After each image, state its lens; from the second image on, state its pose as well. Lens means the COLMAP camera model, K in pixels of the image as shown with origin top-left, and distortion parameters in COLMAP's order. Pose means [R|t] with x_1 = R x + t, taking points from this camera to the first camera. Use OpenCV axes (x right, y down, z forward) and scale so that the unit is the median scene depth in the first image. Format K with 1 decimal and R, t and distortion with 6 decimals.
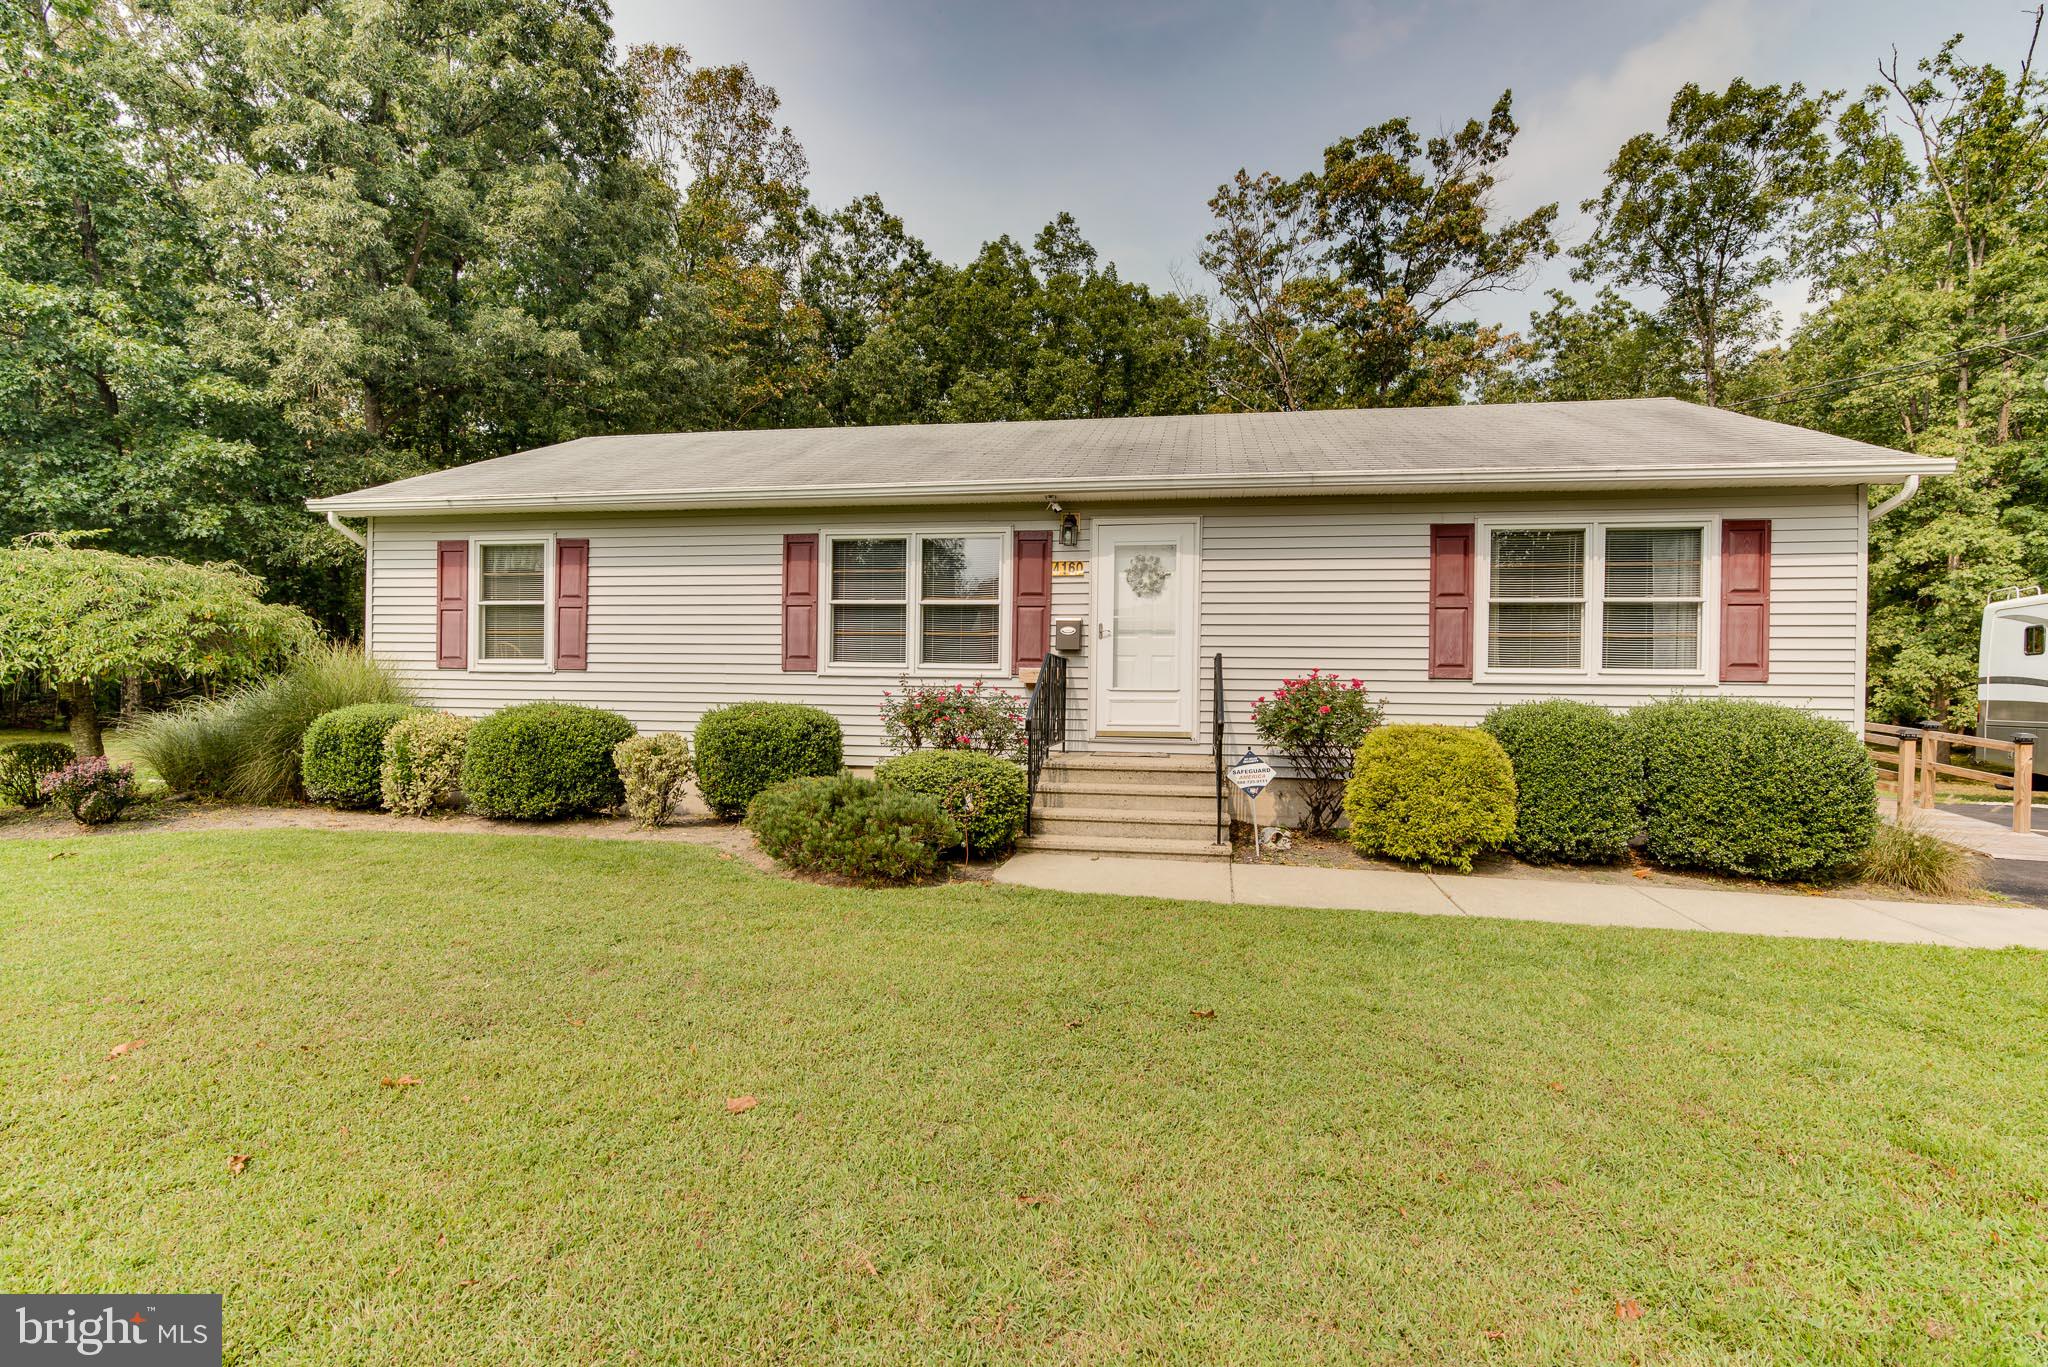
lens RADIAL K [[942.8, 0, 1046.0], [0, 942.8, 702.7], [0, 0, 1]] dist [-0.003254, -0.000609]
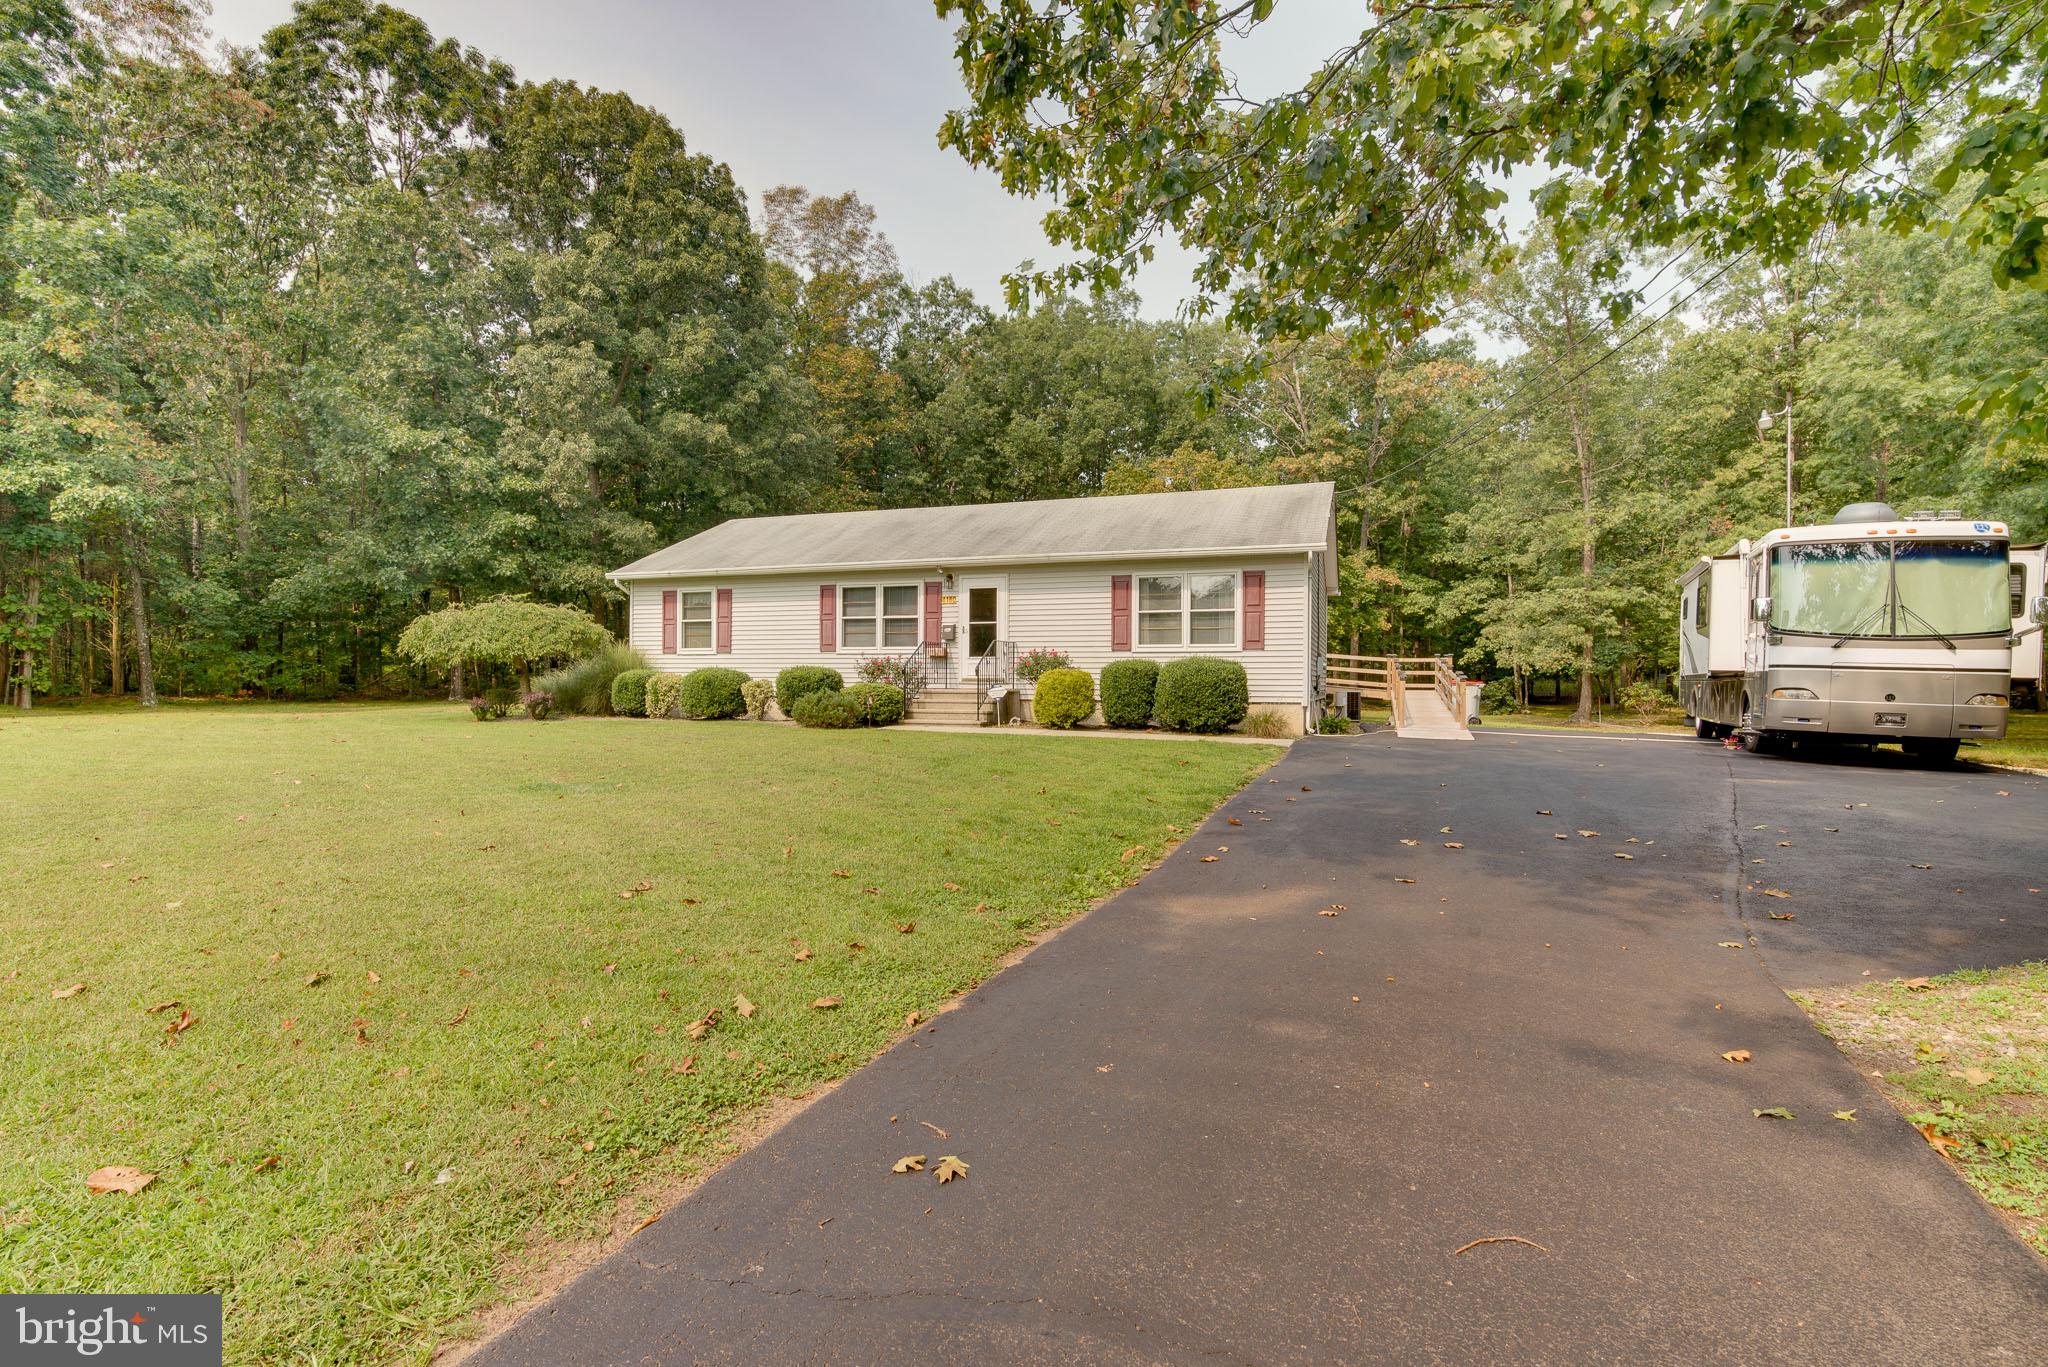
lens RADIAL K [[986.3, 0, 1024.0], [0, 986.3, 683.5], [0, 0, 1]] dist [-0.000261, 0.000086]
pose [[0.985392, -0.009202, -0.170053, 0.439151], [0.008066, 0.999940, -0.007371, 0.046291], [0.170111, 0.005891, 0.985407, -0.875200]]
